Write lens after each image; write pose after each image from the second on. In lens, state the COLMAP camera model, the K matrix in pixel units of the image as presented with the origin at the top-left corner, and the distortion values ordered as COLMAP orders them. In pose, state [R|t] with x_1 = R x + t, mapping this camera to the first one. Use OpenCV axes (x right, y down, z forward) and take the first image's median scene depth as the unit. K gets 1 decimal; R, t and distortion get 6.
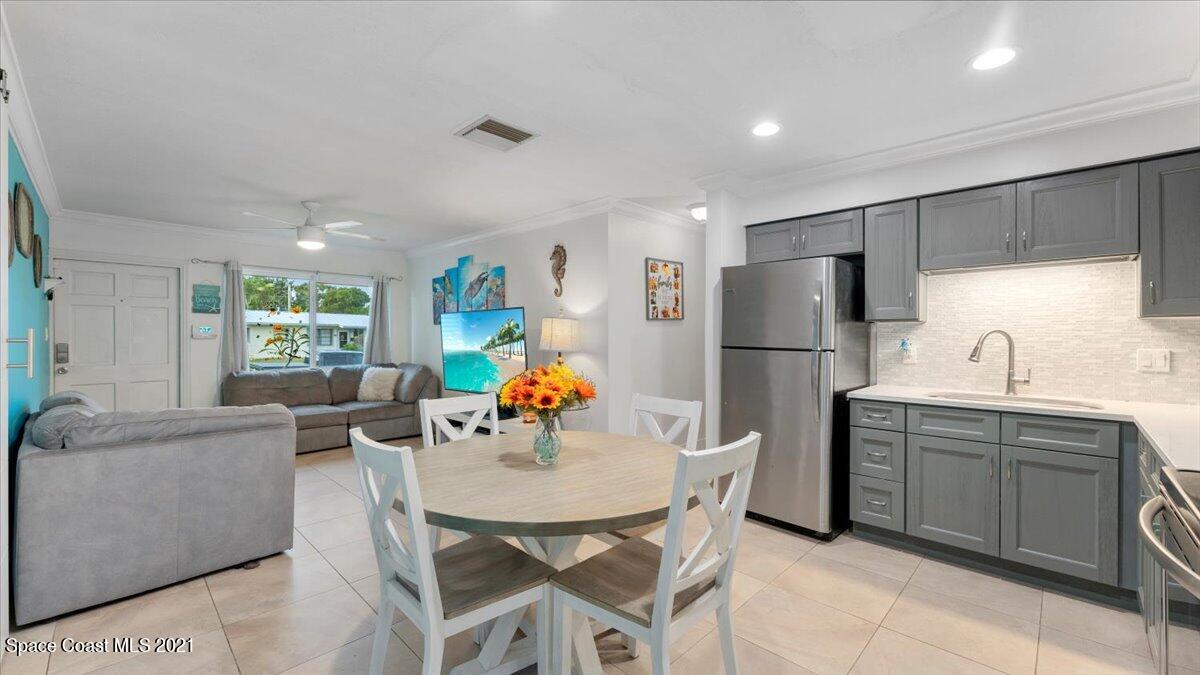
lens RADIAL K [[481.2, 0, 600.0], [0, 481.2, 337.5], [0, 0, 1]] dist [0.000330, 0.000011]
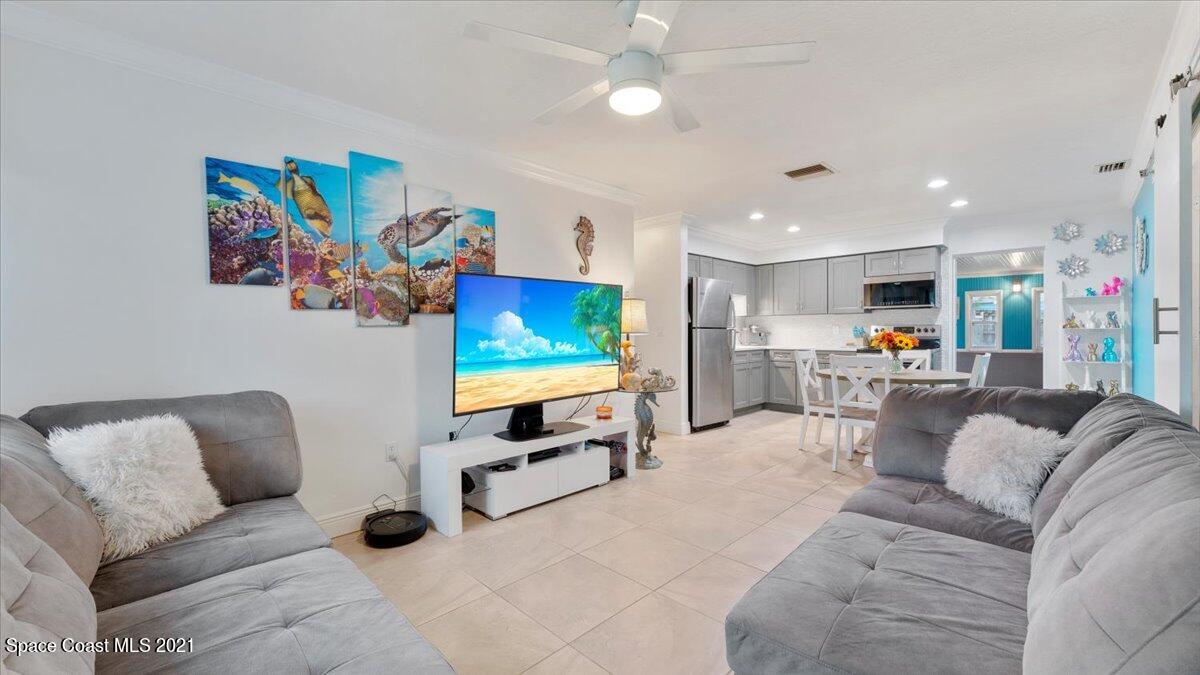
lens RADIAL K [[481.2, 0, 600.0], [0, 481.2, 337.5], [0, 0, 1]] dist [0.000330, 0.000011]
pose [[0.010696, -0.014762, 0.999834, -1.389917], [0.014496, 0.999788, 0.014606, 0.026265], [-0.999838, 0.014338, 0.010908, 1.366682]]
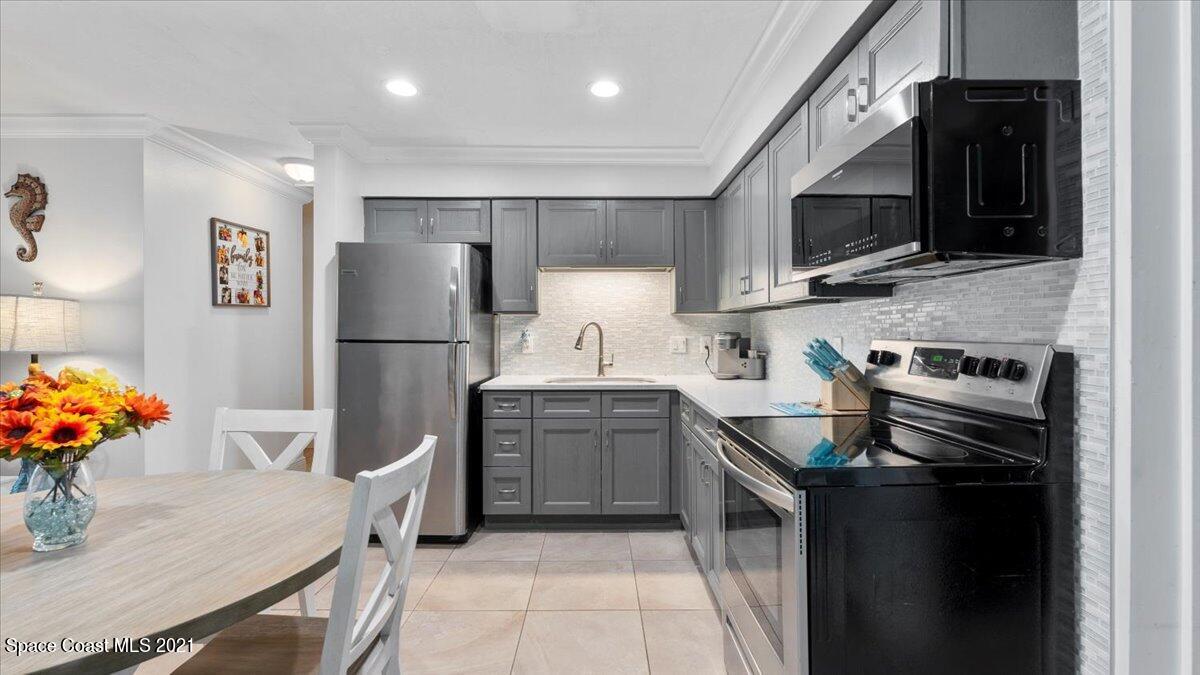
lens RADIAL K [[521.2, 0, 600.7], [0, 521.2, 330.8], [0, 0, 1]] dist [0.001107, 0.000053]
pose [[0.710118, -0.001194, 0.704081, -0.053968], [0.005485, 0.999978, -0.003837, 0.009535], [-0.704061, 0.006586, 0.710109, 0.070858]]
